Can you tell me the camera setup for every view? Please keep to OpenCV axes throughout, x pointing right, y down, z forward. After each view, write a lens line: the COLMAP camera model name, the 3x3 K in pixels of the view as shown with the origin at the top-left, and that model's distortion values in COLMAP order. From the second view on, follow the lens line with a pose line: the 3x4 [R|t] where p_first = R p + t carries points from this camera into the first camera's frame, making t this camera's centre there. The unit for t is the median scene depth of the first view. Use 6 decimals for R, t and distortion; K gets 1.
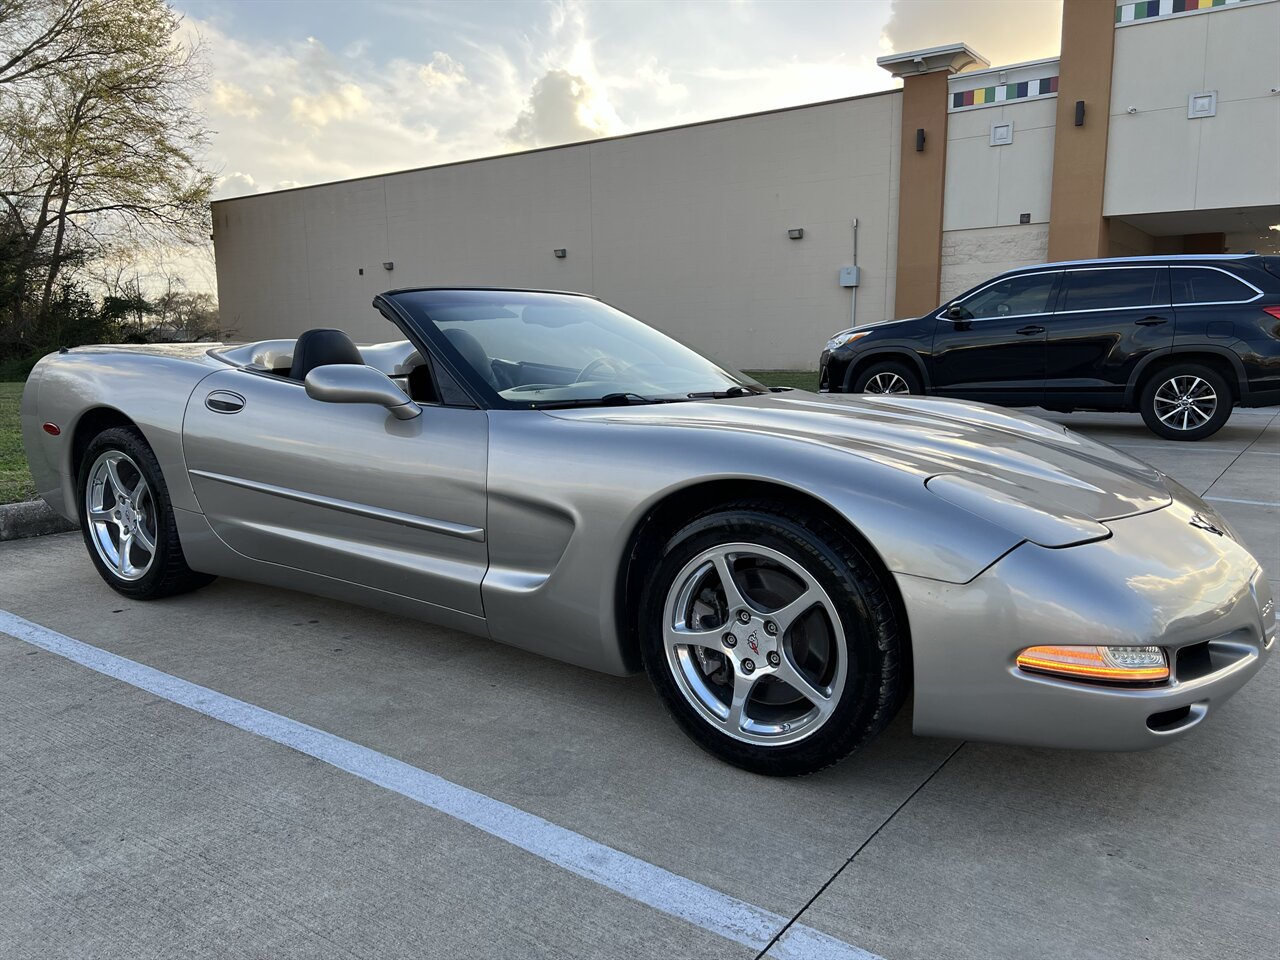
lens RADIAL K [[968.1, 0, 630.7], [0, 968.1, 479.4], [0, 0, 1]] dist [0.049654, -0.053916]
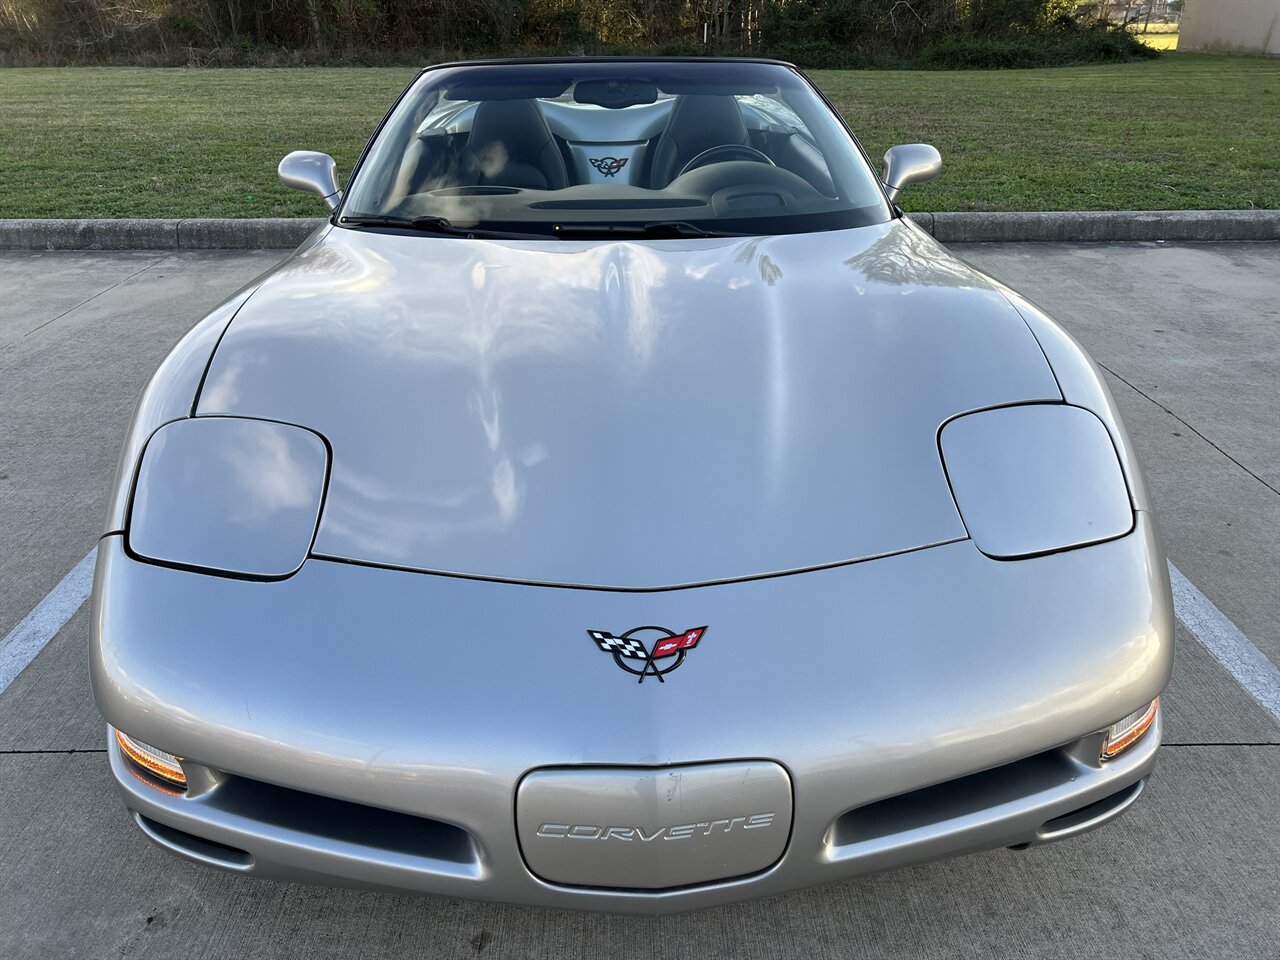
lens RADIAL K [[964.3, 0, 633.9], [0, 964.3, 481.7], [0, 0, 1]] dist [0.059692, -0.067817]
pose [[0.598108, 0.343534, -0.724052, 0.264284], [-0.108084, 0.929790, 0.351865, -0.063133], [0.794094, -0.132195, 0.593245, 0.196083]]
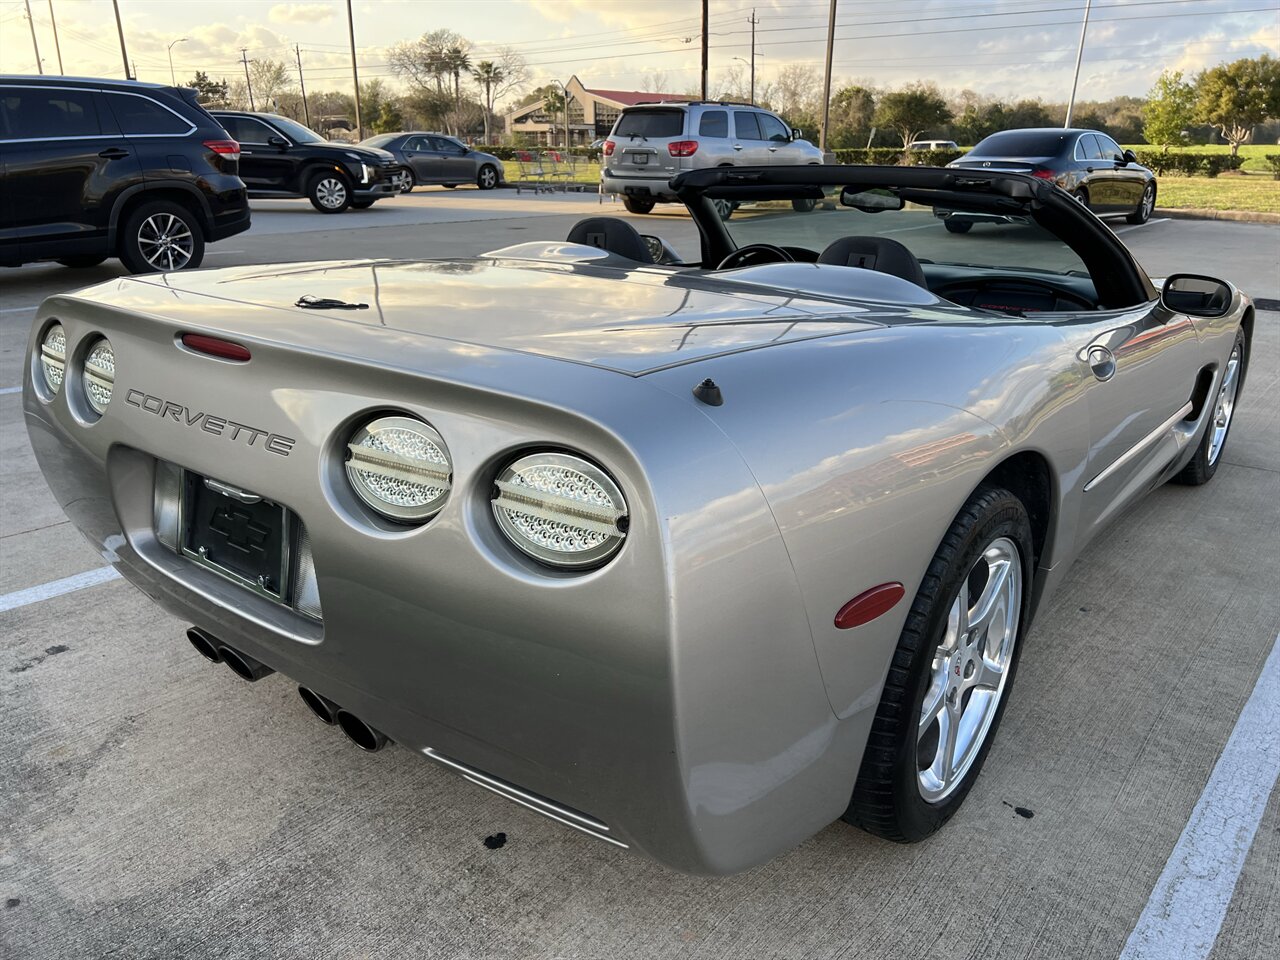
lens RADIAL K [[974.6, 0, 638.6], [0, 974.6, 473.4], [0, 0, 1]] dist [0.047423, -0.053384]
pose [[0.069051, -0.310781, 0.947970, -0.408144], [0.134082, 0.944508, 0.299879, -0.093577], [-0.988562, 0.106399, 0.106890, 0.467171]]
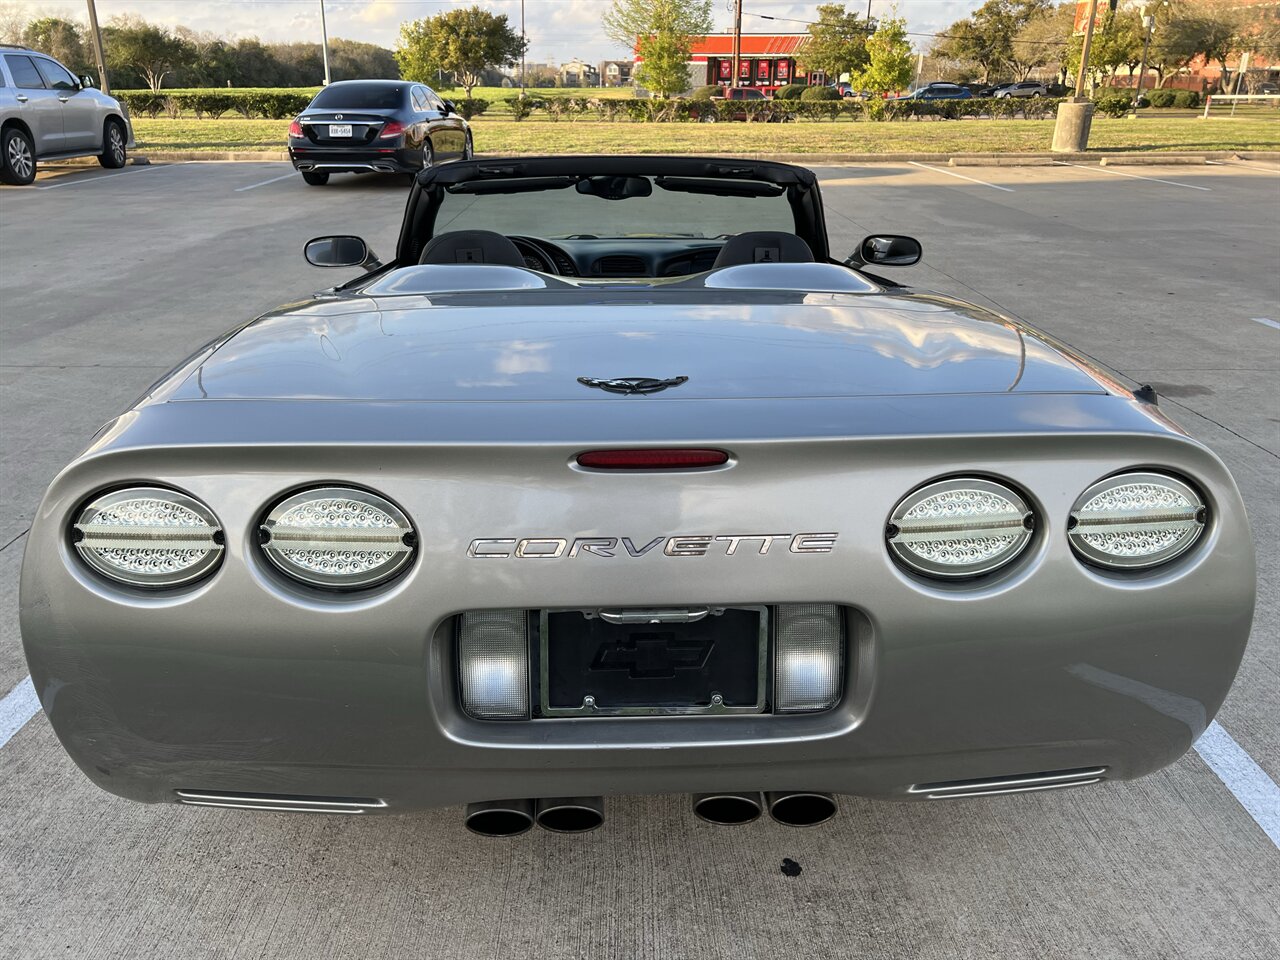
lens RADIAL K [[969.4, 0, 647.4], [0, 969.4, 474.0], [0, 0, 1]] dist [0.048786, -0.054204]
pose [[-0.603732, -0.288497, 0.743154, -0.351039], [0.113027, 0.891824, 0.438034, -0.133596], [-0.789134, 0.348452, -0.505815, 0.628911]]
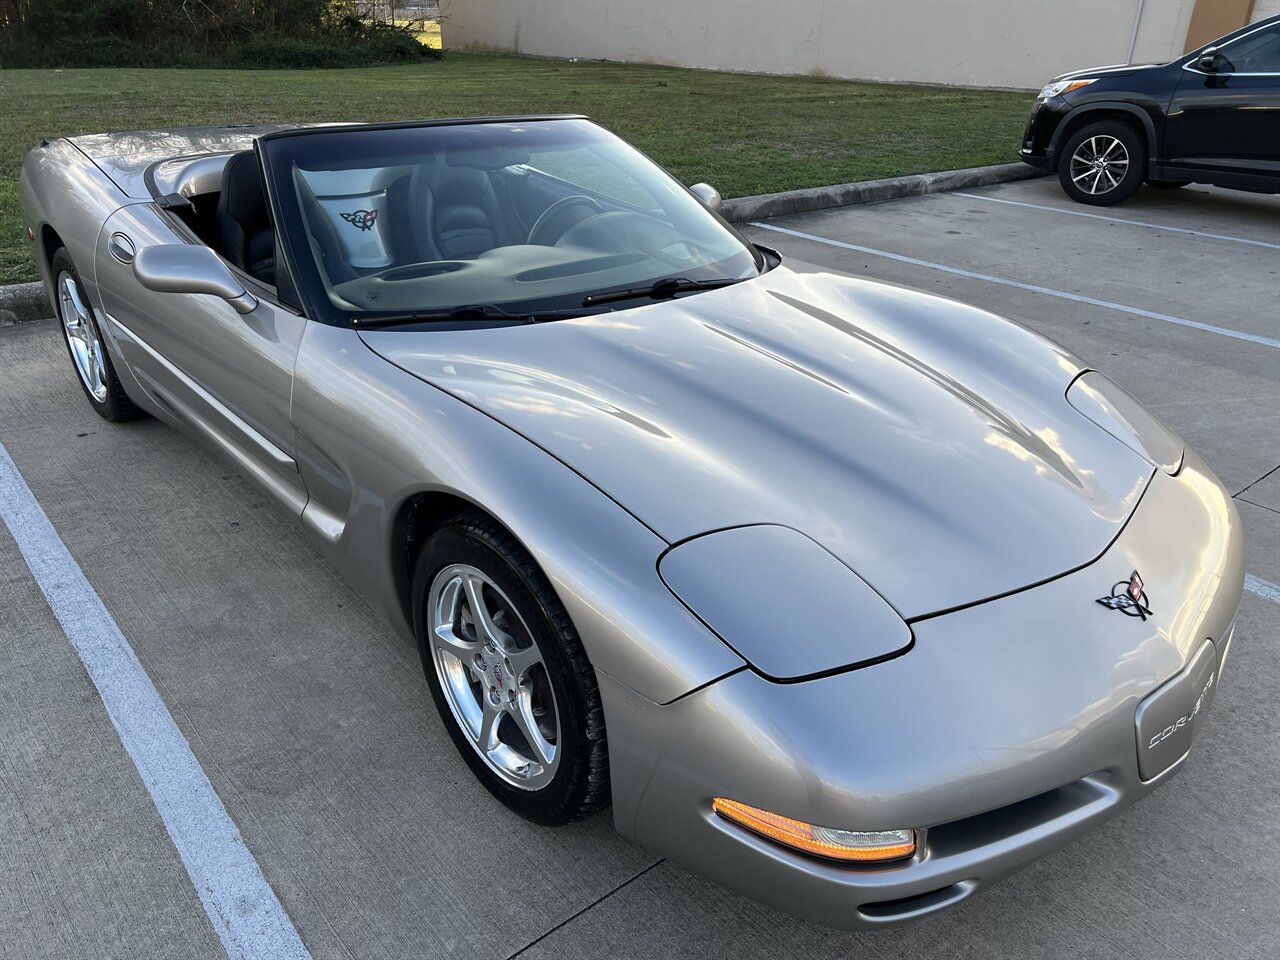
lens RADIAL K [[970.2, 0, 637.7], [0, 970.2, 488.3], [0, 0, 1]] dist [0.045975, -0.053336]
pose [[0.970942, 0.129476, -0.201264, 0.102566], [-0.063005, 0.949633, 0.306964, -0.066735], [0.230871, -0.285364, 0.930197, 0.070311]]
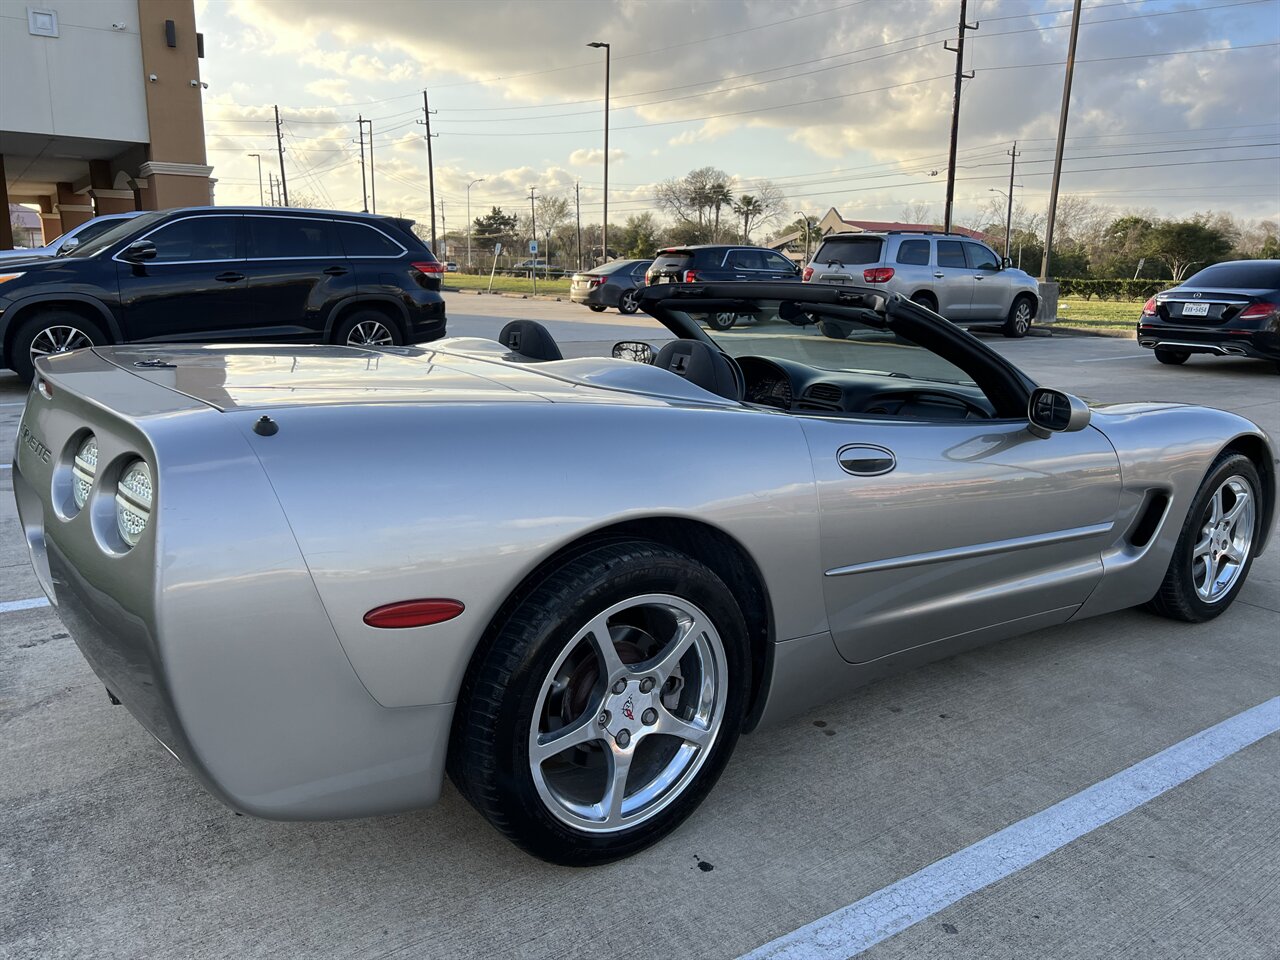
lens RADIAL K [[968.1, 0, 630.7], [0, 968.1, 479.4], [0, 0, 1]] dist [0.049654, -0.053916]
pose [[0.326879, -0.187724, 0.926234, -0.420322], [0.111588, 0.980884, 0.159419, -0.073408], [-0.938455, 0.051246, 0.341578, 0.346141]]
